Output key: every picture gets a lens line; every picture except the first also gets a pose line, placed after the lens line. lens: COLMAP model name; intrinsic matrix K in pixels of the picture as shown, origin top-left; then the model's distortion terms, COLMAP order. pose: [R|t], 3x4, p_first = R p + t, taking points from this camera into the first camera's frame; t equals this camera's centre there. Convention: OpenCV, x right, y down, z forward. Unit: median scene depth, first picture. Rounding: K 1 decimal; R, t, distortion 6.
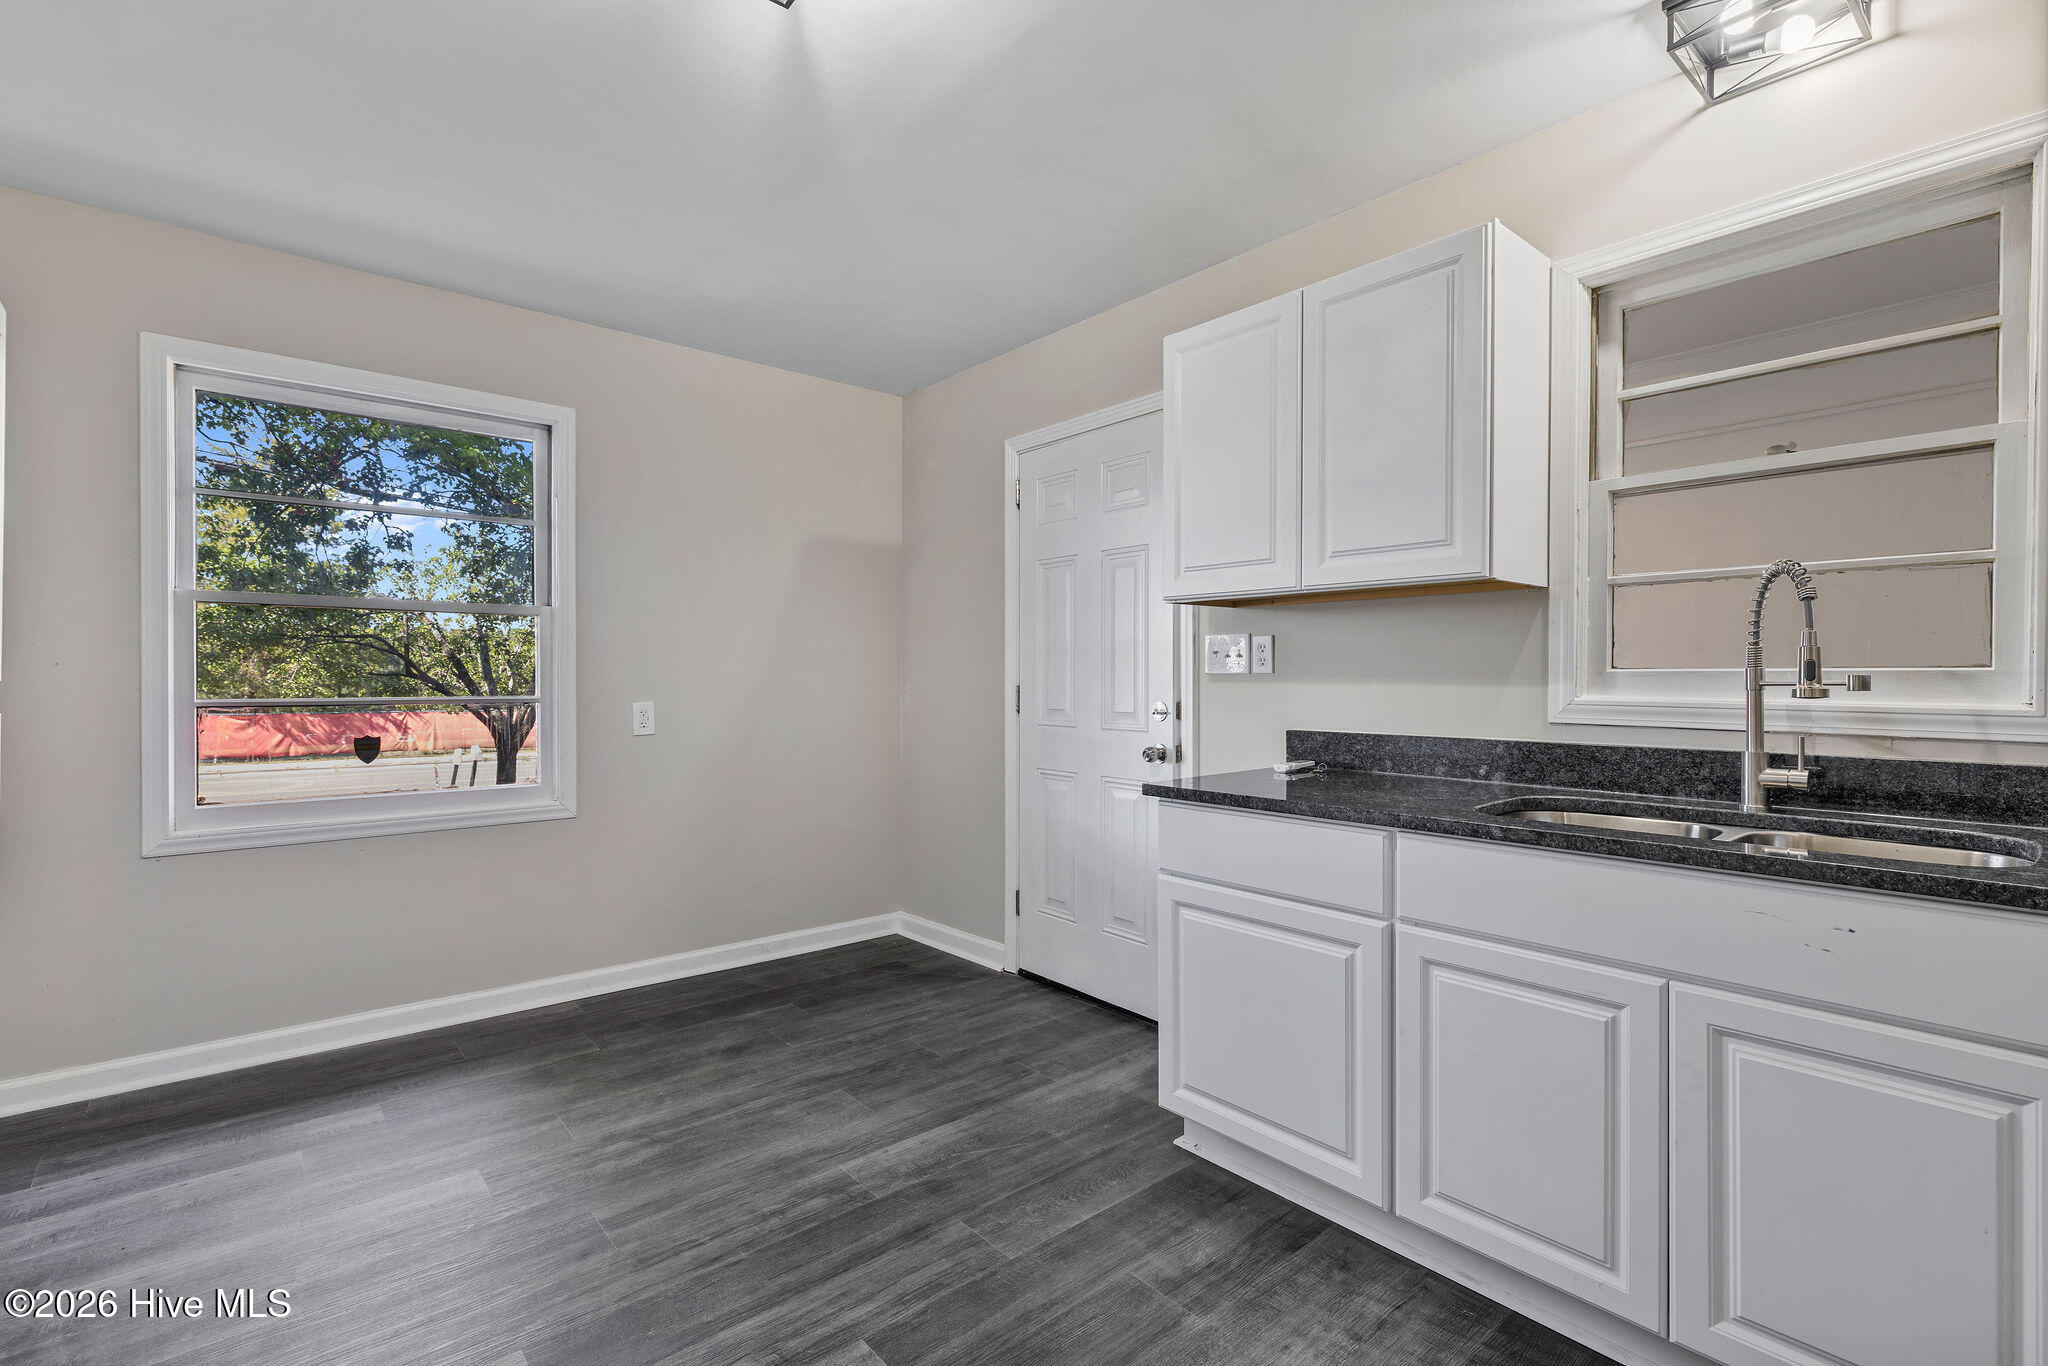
lens RADIAL K [[944.2, 0, 1024.0], [0, 944.2, 683.0], [0, 0, 1]] dist [-0.000661, -0.000143]
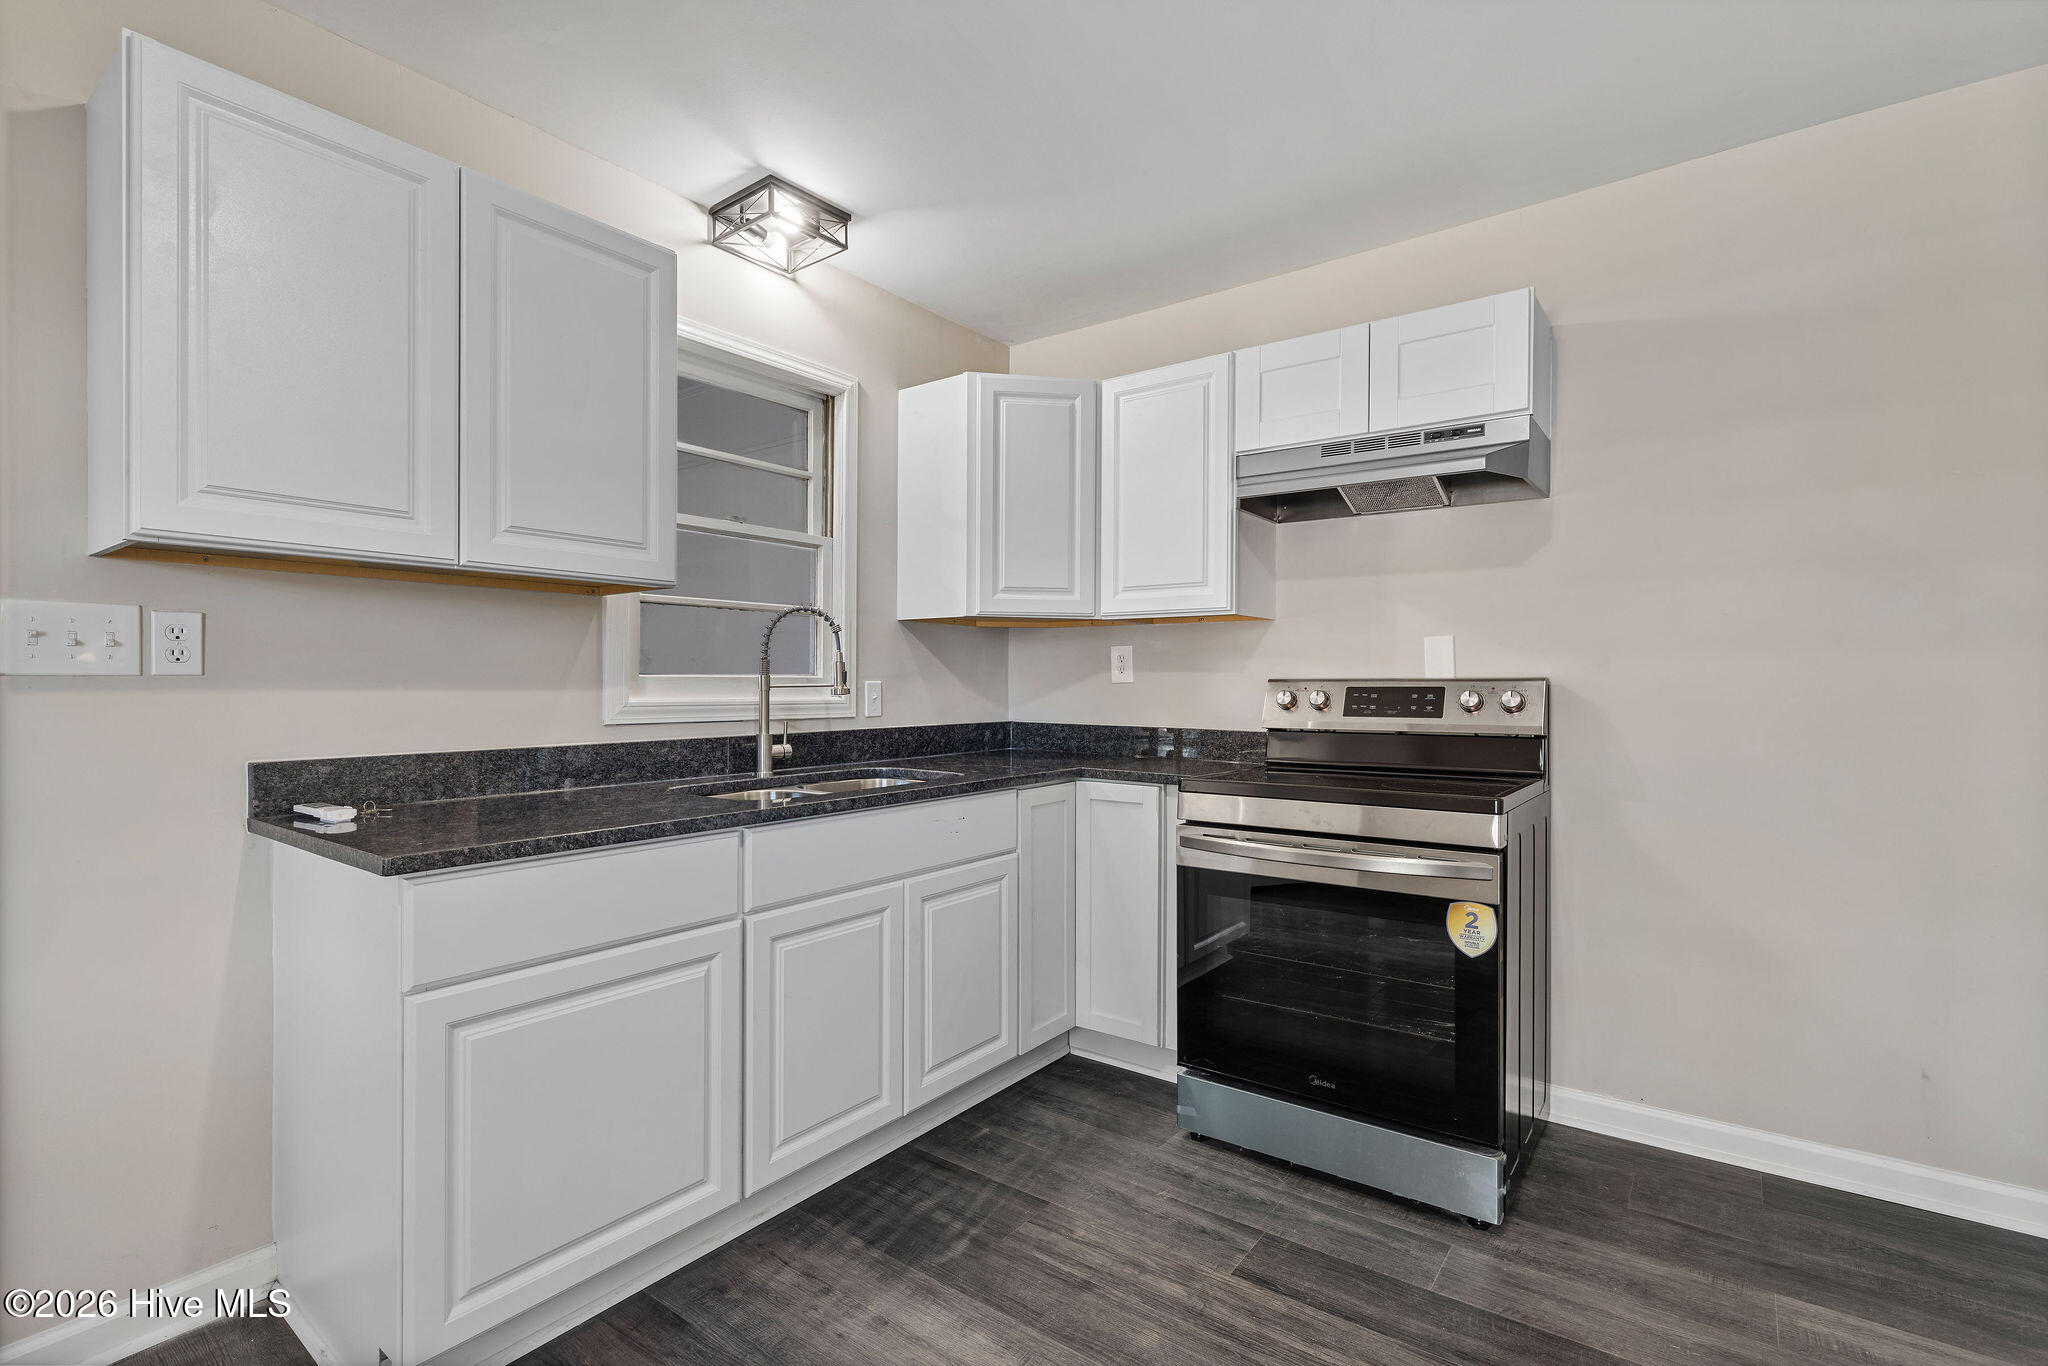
lens RADIAL K [[964.7, 0, 1024.0], [0, 964.7, 683.0], [0, 0, 1]] dist [0.015971, 0.000046]
pose [[-0.221119, -0.002966, 0.975242, -0.703088], [0.003671, 0.999986, 0.003874, -0.008339], [-0.975240, 0.004437, -0.221105, 0.914326]]
